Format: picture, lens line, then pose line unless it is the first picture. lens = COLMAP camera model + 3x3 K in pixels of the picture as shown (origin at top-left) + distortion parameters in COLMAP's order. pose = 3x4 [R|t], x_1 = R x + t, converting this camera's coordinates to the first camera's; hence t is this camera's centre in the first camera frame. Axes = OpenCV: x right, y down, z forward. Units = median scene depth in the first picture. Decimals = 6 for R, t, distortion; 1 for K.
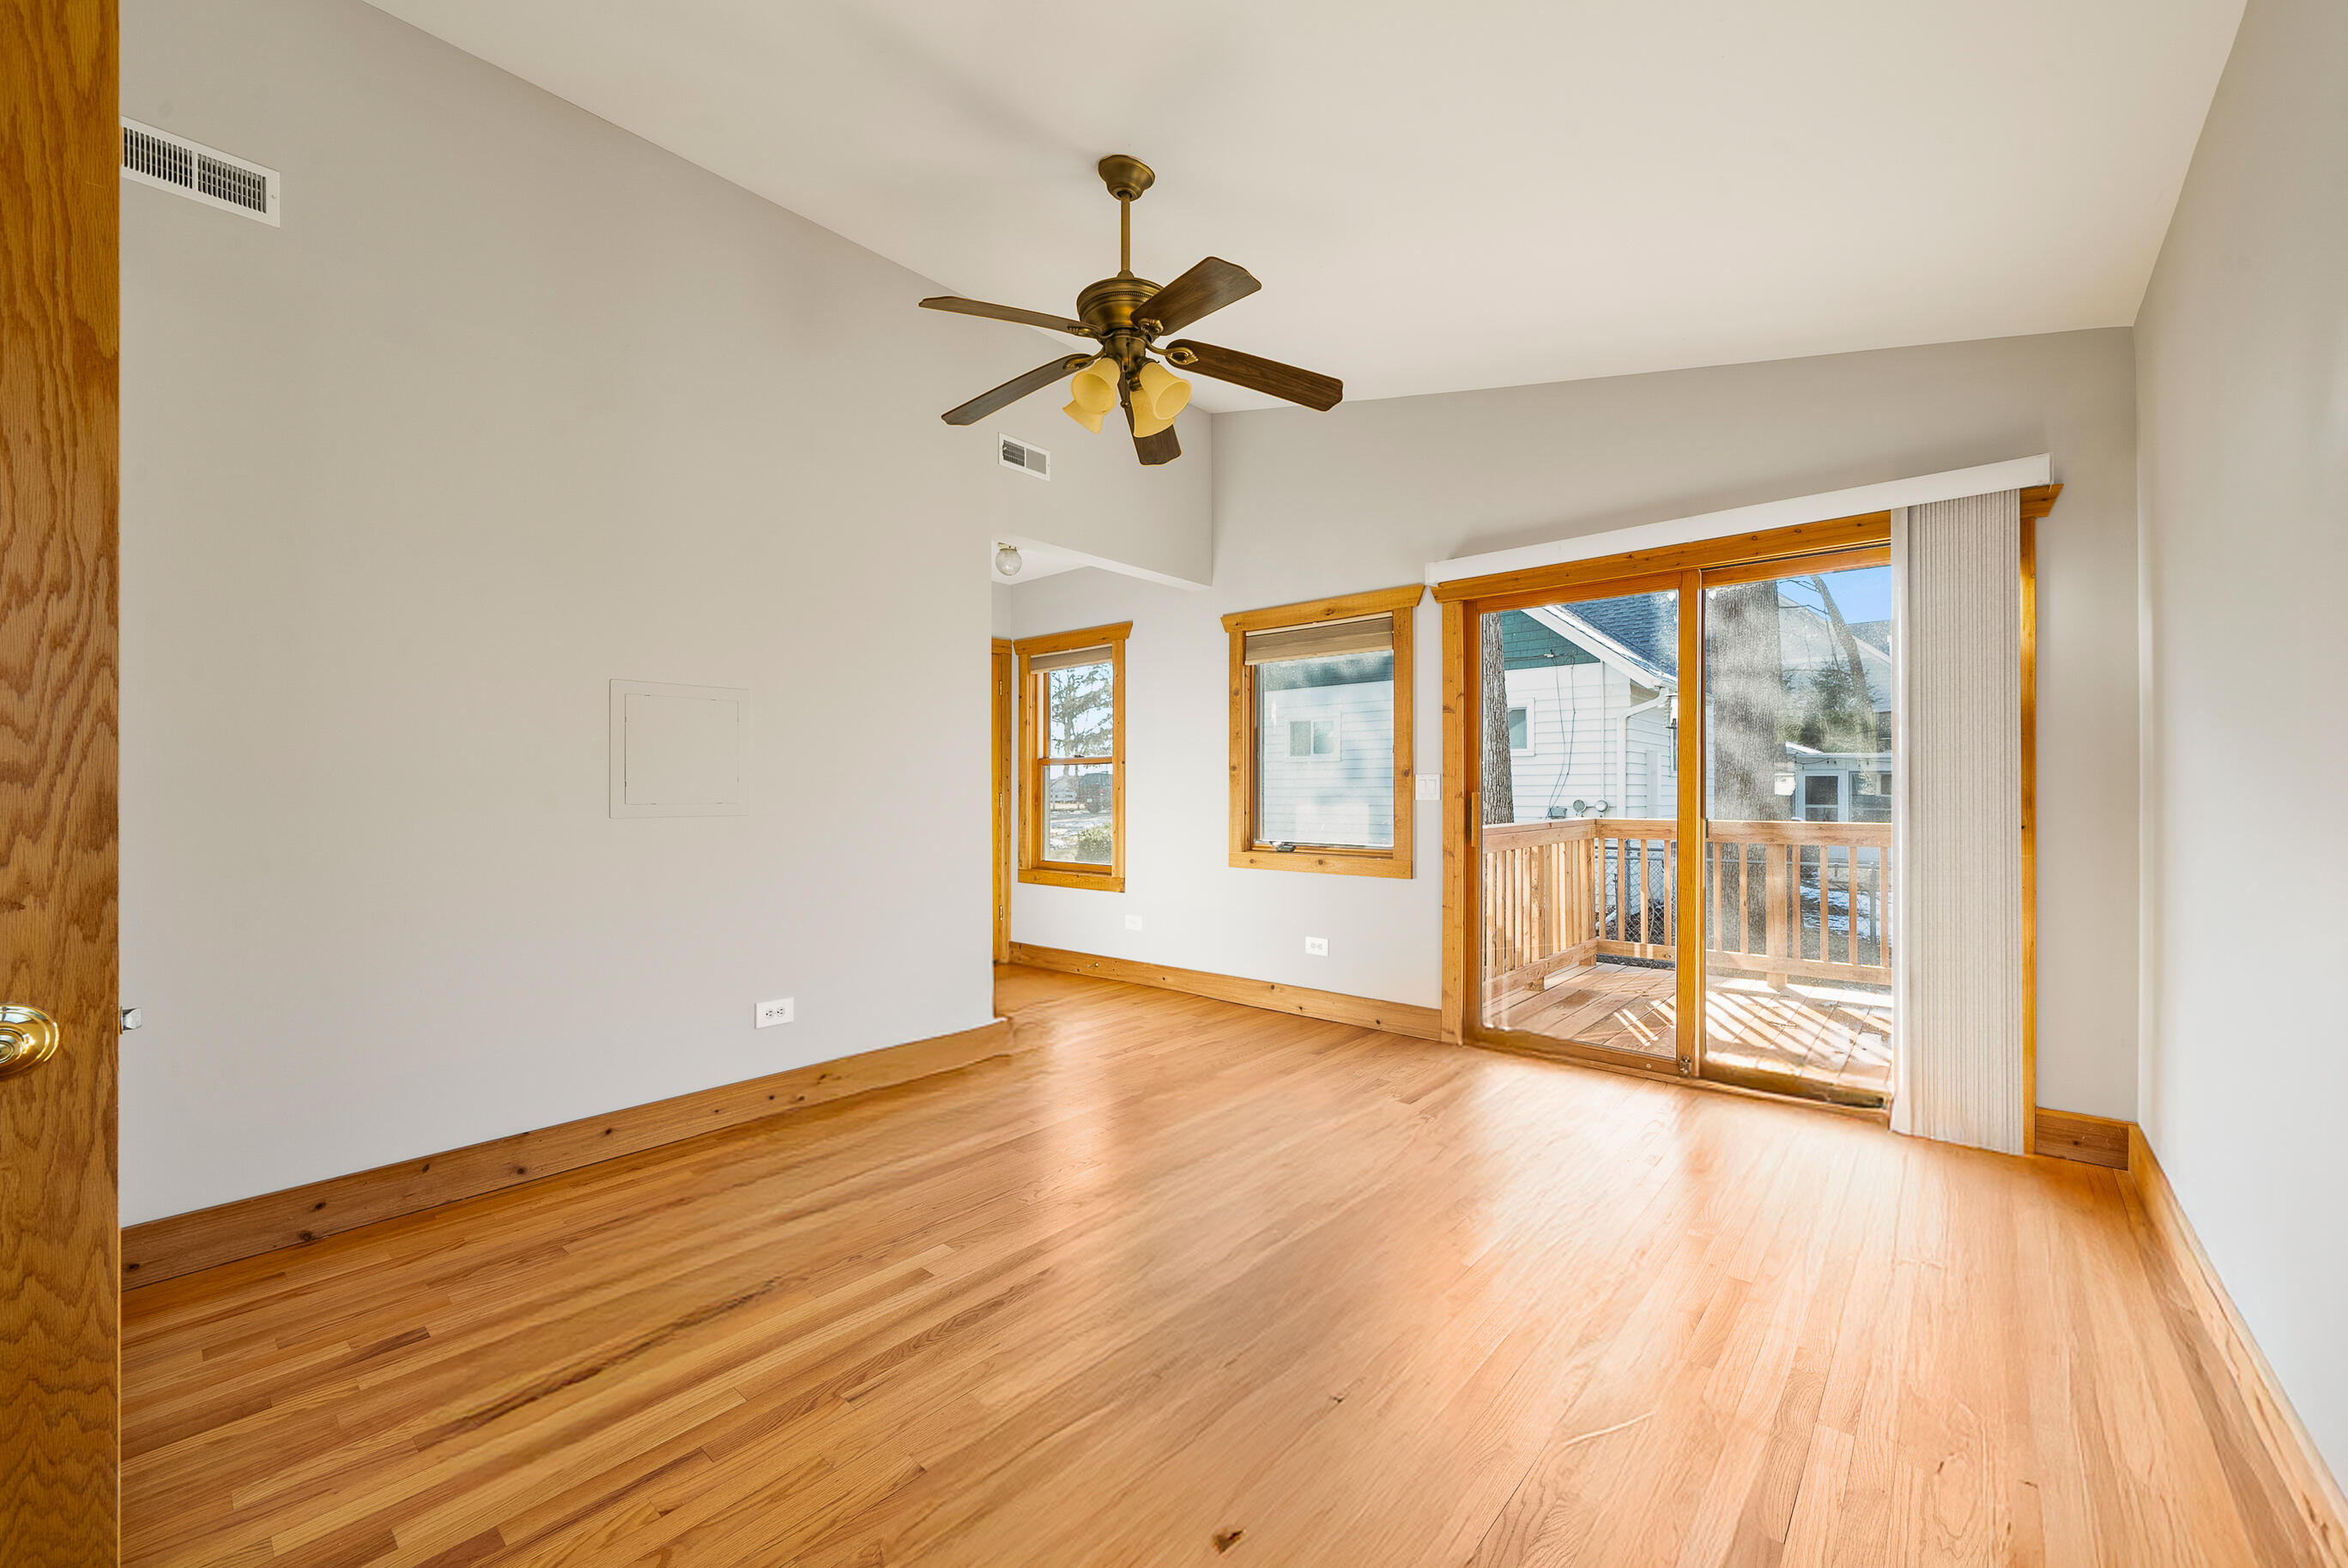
lens RADIAL K [[901.7, 0, 1230.0], [0, 901.7, 779.5], [0, 0, 1]] dist [-0.000693, -0.000507]
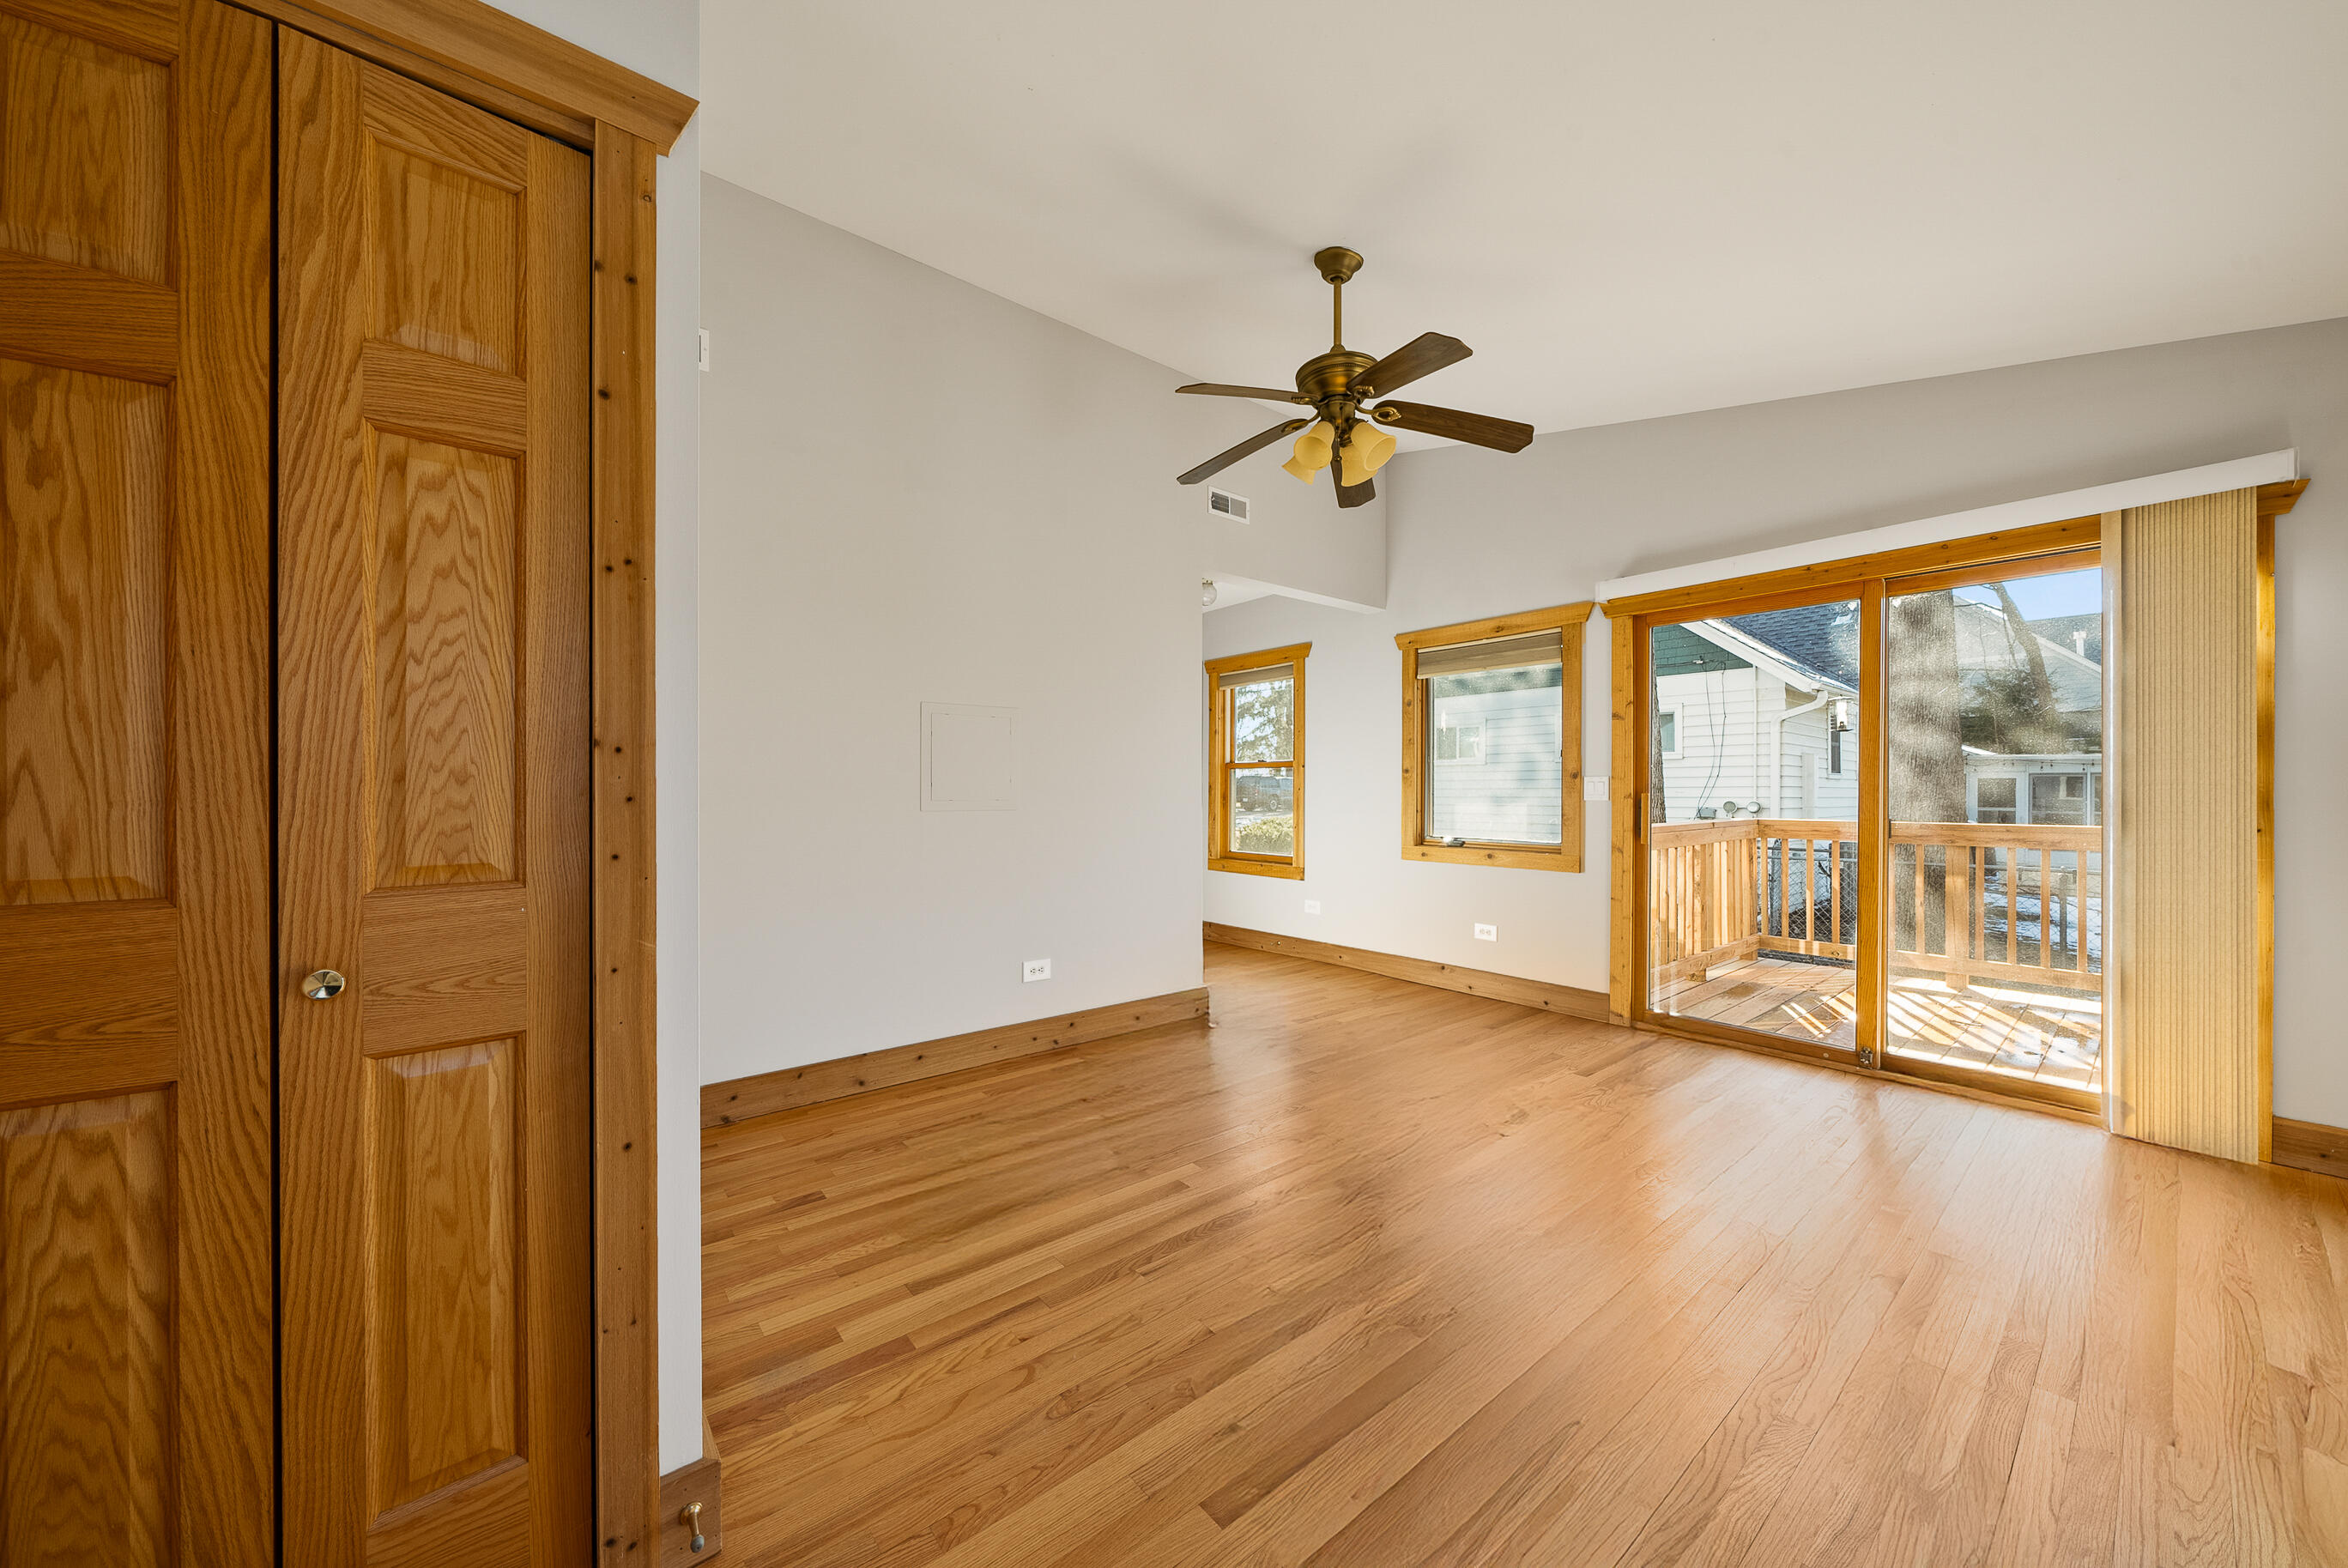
lens RADIAL K [[844.8, 0, 1174.0], [0, 844.8, 784.0], [0, 0, 1]] dist [-0.005989, 0.000787]
pose [[0.984649, 0.001545, -0.174540, -0.116189], [-0.000922, 0.999993, 0.003650, -0.000221], [0.174545, -0.003433, 0.984643, -0.098481]]
